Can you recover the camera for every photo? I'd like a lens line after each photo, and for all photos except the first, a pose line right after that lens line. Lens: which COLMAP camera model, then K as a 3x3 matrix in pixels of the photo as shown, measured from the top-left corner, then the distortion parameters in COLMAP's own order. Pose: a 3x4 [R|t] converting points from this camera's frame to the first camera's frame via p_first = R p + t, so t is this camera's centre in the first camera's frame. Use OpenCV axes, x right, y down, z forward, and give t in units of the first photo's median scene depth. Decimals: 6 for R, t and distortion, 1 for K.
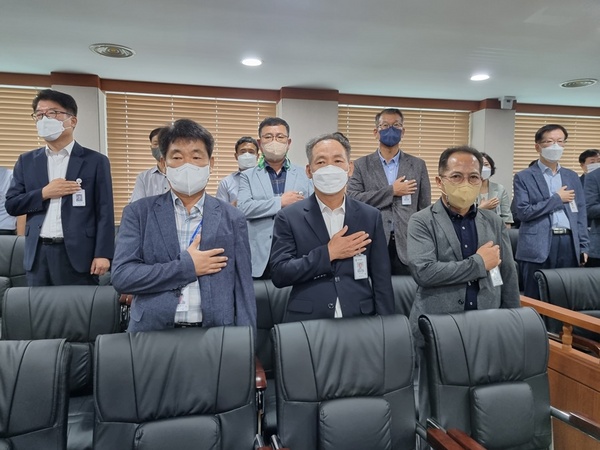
lens RADIAL K [[461.9, 0, 300.0], [0, 461.9, 225.0], [0, 0, 1]] dist [0.009382, 0.000586]
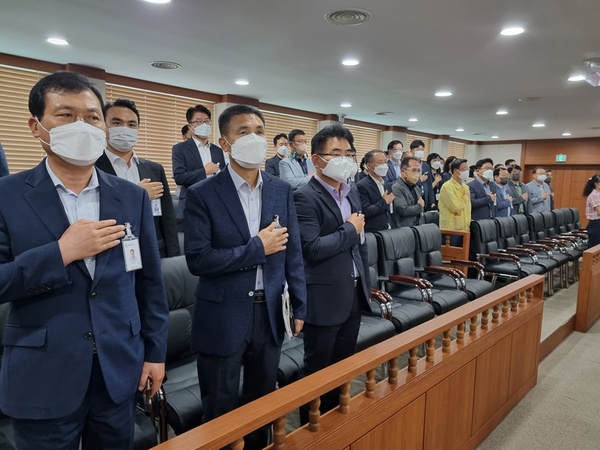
lens RADIAL K [[461.9, 0, 300.0], [0, 461.9, 225.0], [0, 0, 1]] dist [0.009382, 0.000586]
pose [[0.817659, -0.043378, 0.574066, -1.467955], [0.011186, 0.998166, 0.059491, 0.029057], [-0.575594, -0.042222, 0.816645, -0.598237]]
